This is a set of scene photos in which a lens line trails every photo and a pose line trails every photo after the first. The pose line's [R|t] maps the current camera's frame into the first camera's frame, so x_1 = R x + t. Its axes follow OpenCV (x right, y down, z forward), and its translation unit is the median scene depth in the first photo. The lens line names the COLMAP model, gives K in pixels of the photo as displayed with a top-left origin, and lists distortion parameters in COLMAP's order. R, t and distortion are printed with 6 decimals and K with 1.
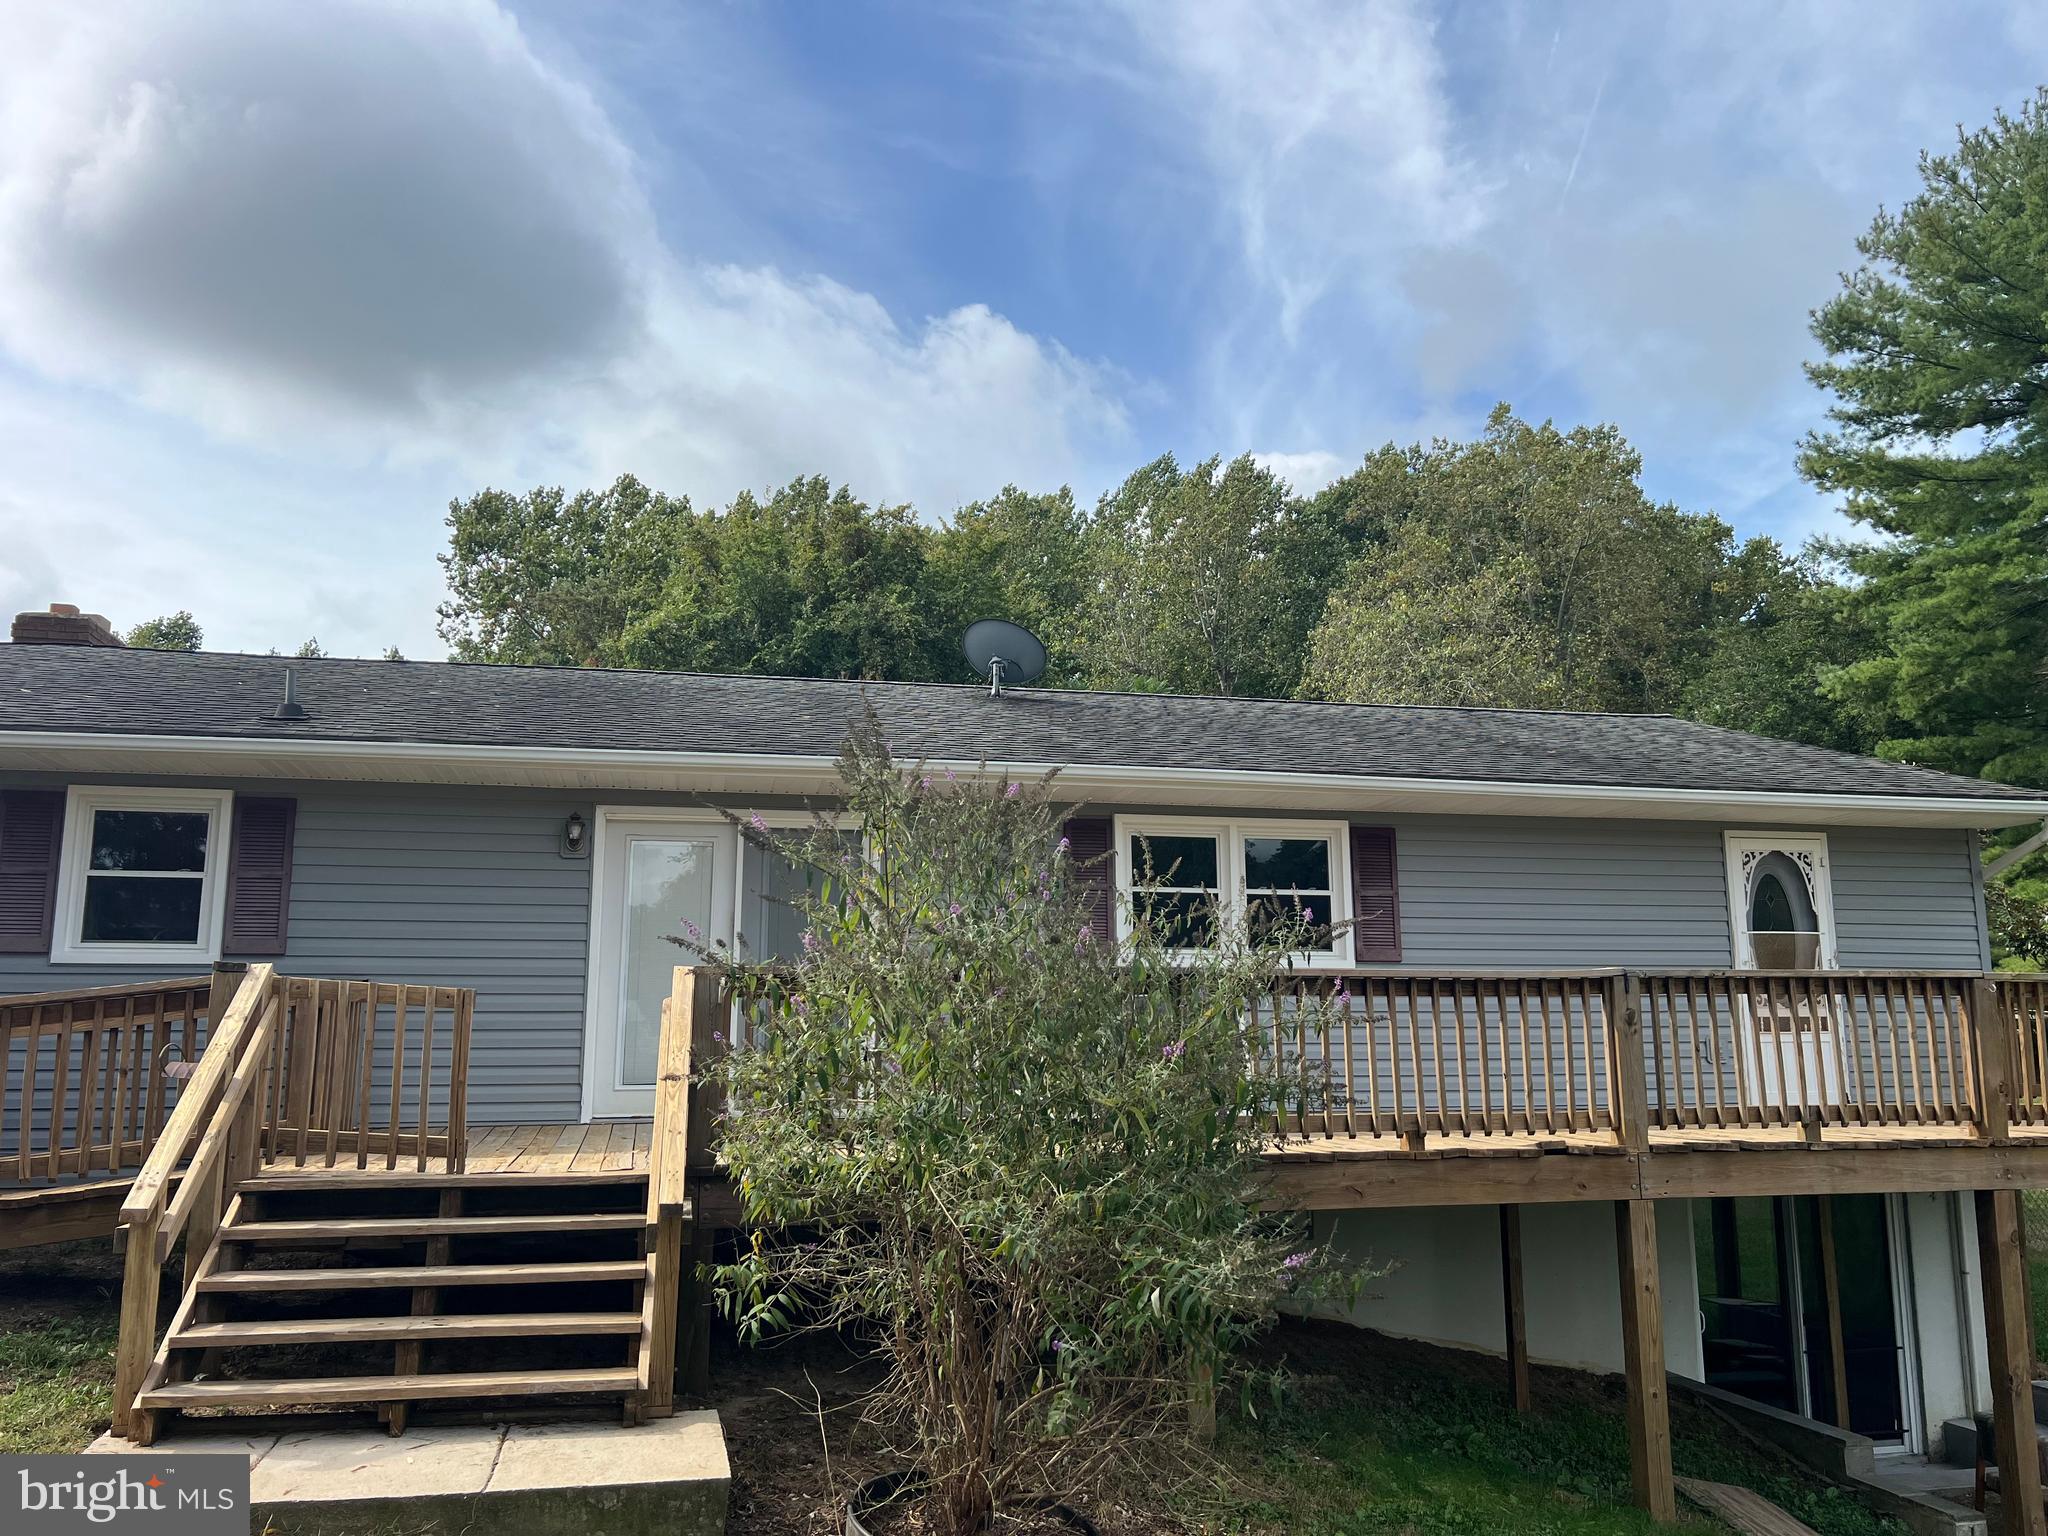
lens RADIAL K [[1549.9, 0, 1024.0], [0, 1549.9, 768.0], [0, 0, 1]] dist [0.040429, -0.052883]
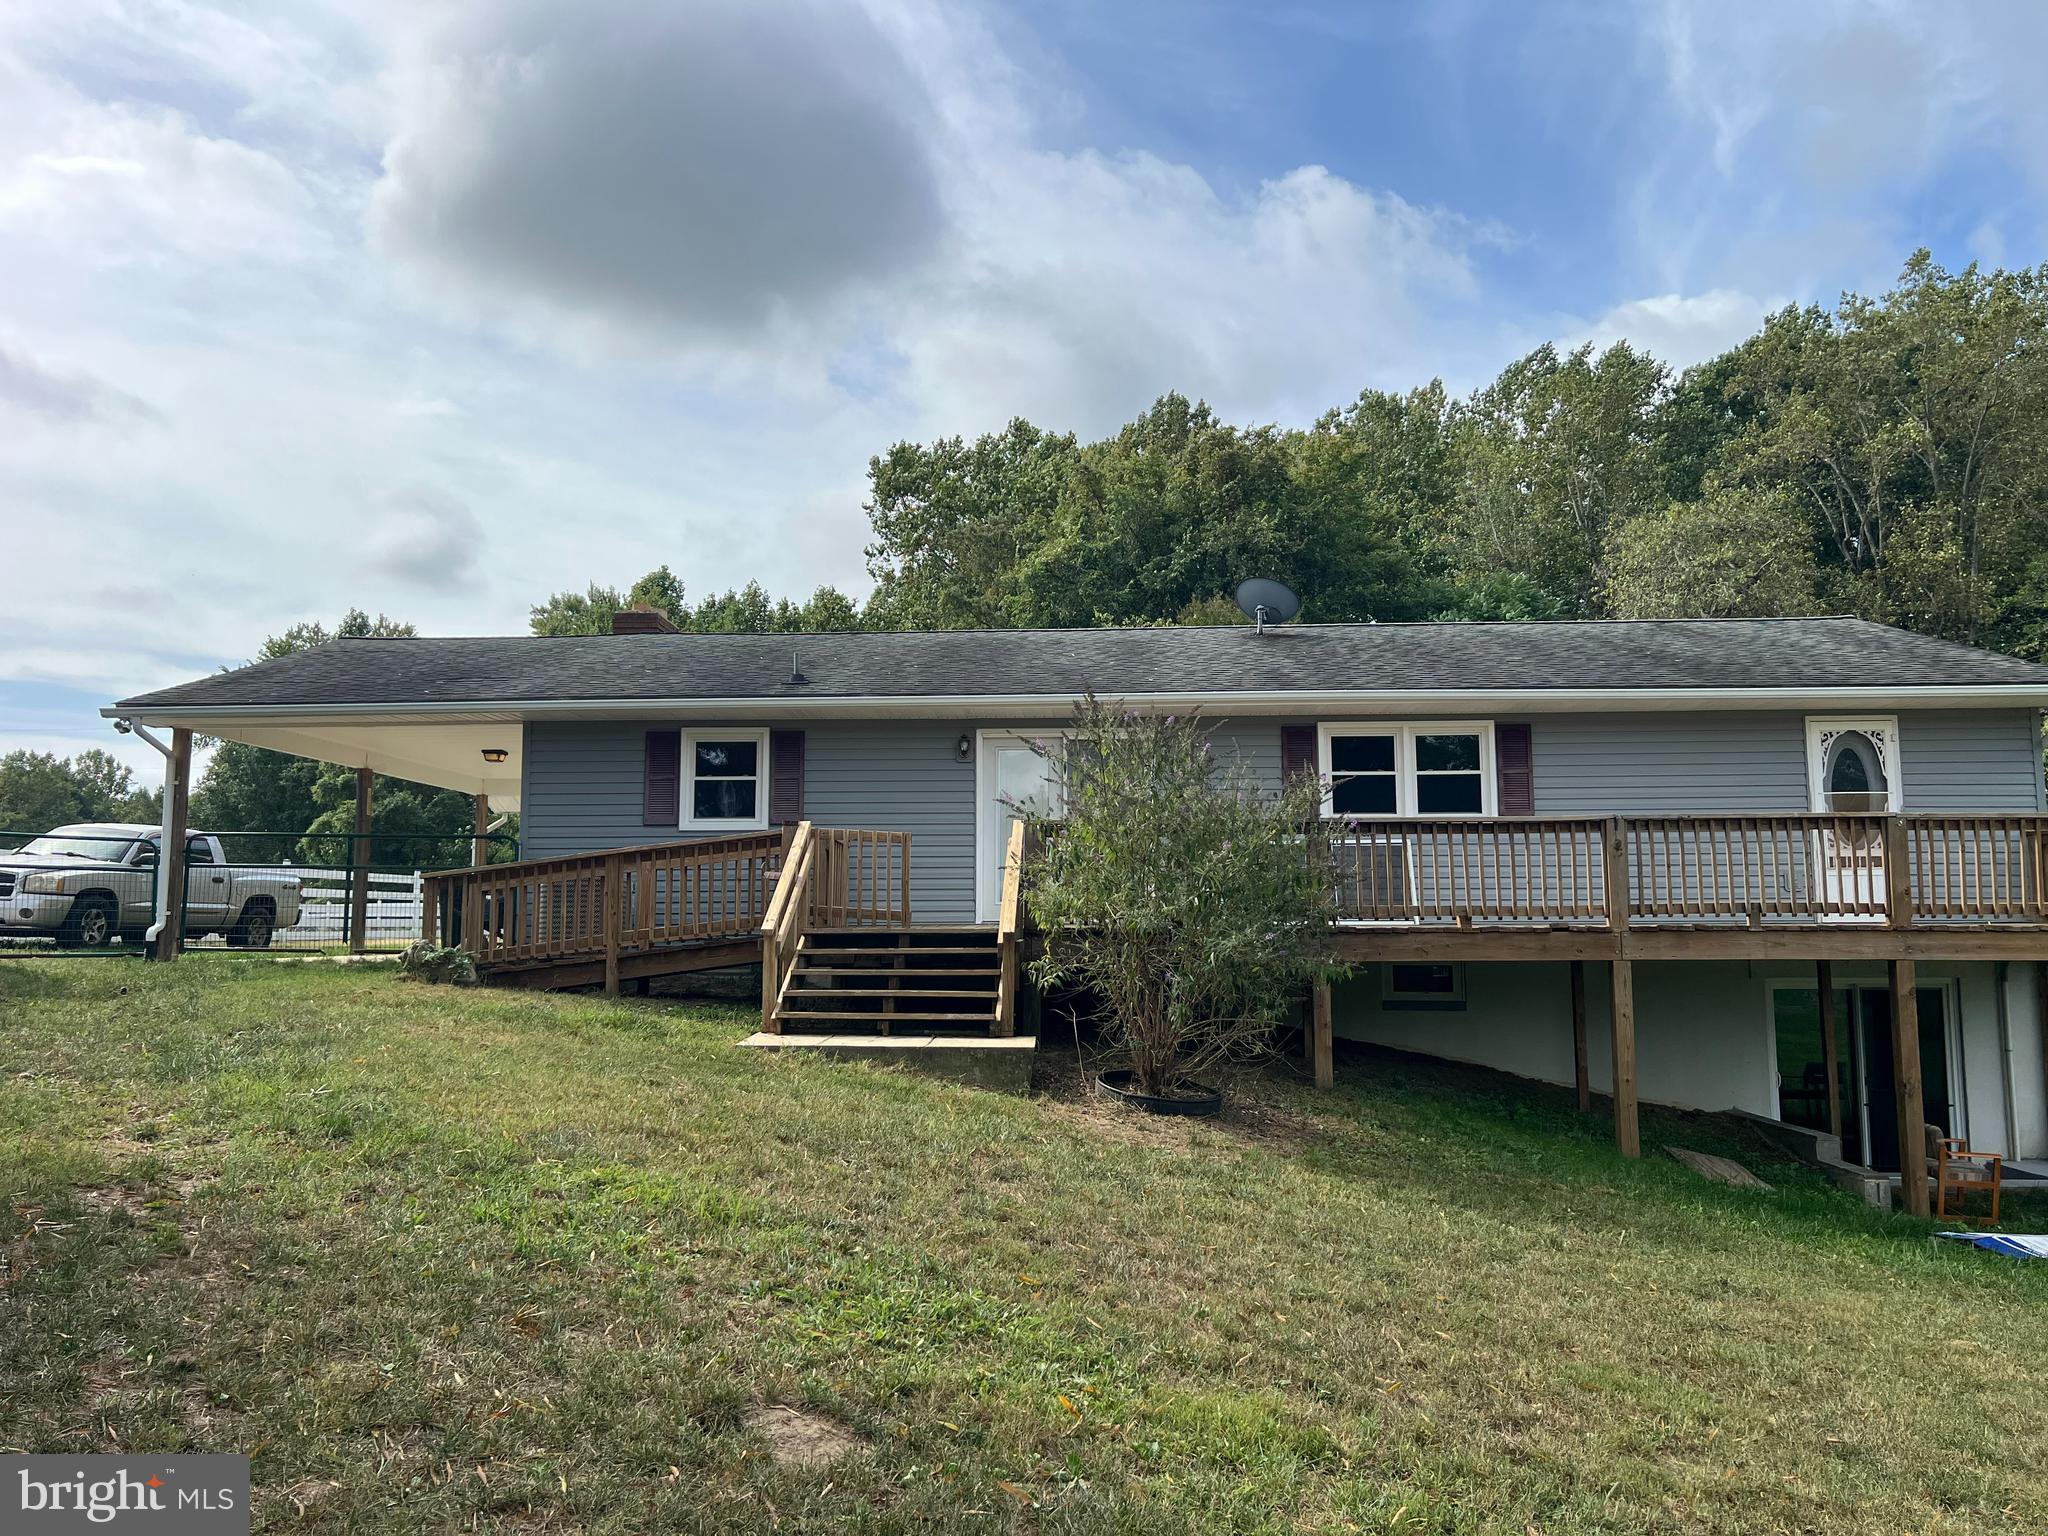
lens RADIAL K [[1548.0, 0, 1037.4], [0, 1548.0, 731.7], [0, 0, 1]] dist [0.054281, -0.053687]
pose [[0.967481, -0.033273, -0.250744, 0.188934], [0.043845, 0.998364, 0.036691, -0.029439], [0.249113, -0.046492, 0.967358, -0.539005]]
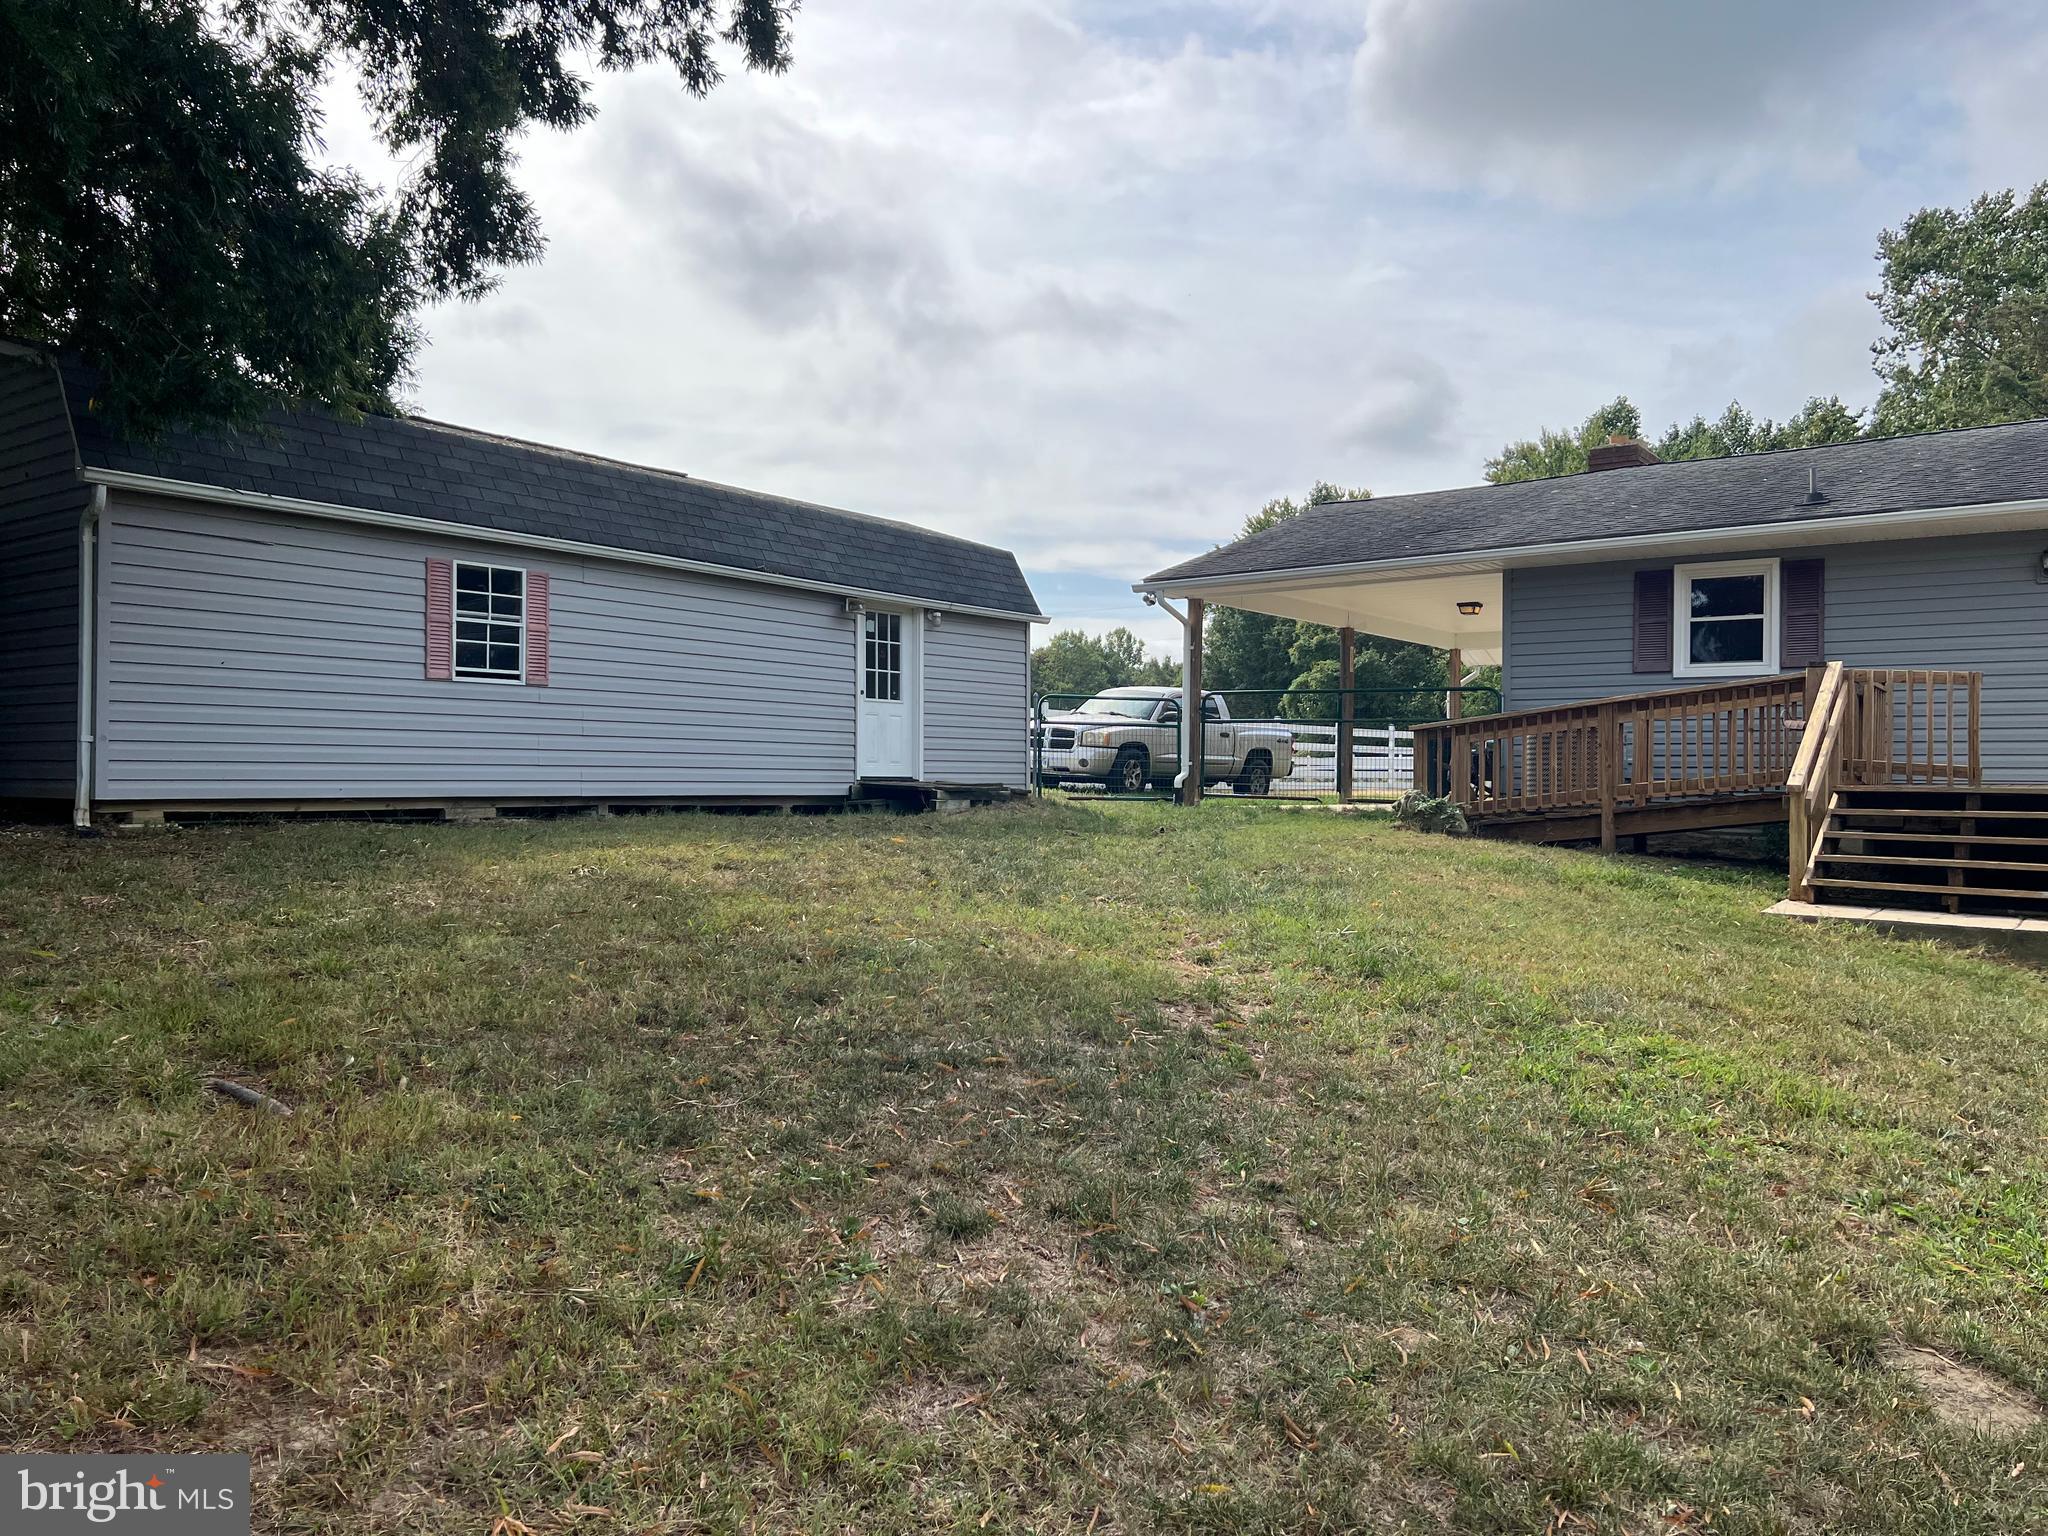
lens RADIAL K [[1549.9, 0, 1024.0], [0, 1549.9, 768.0], [0, 0, 1]] dist [0.040429, -0.052883]
pose [[0.652401, 0.000931, -0.757874, 0.144211], [0.116970, 0.987893, 0.101905, -0.022937], [0.748793, -0.155132, 0.644393, -0.513530]]
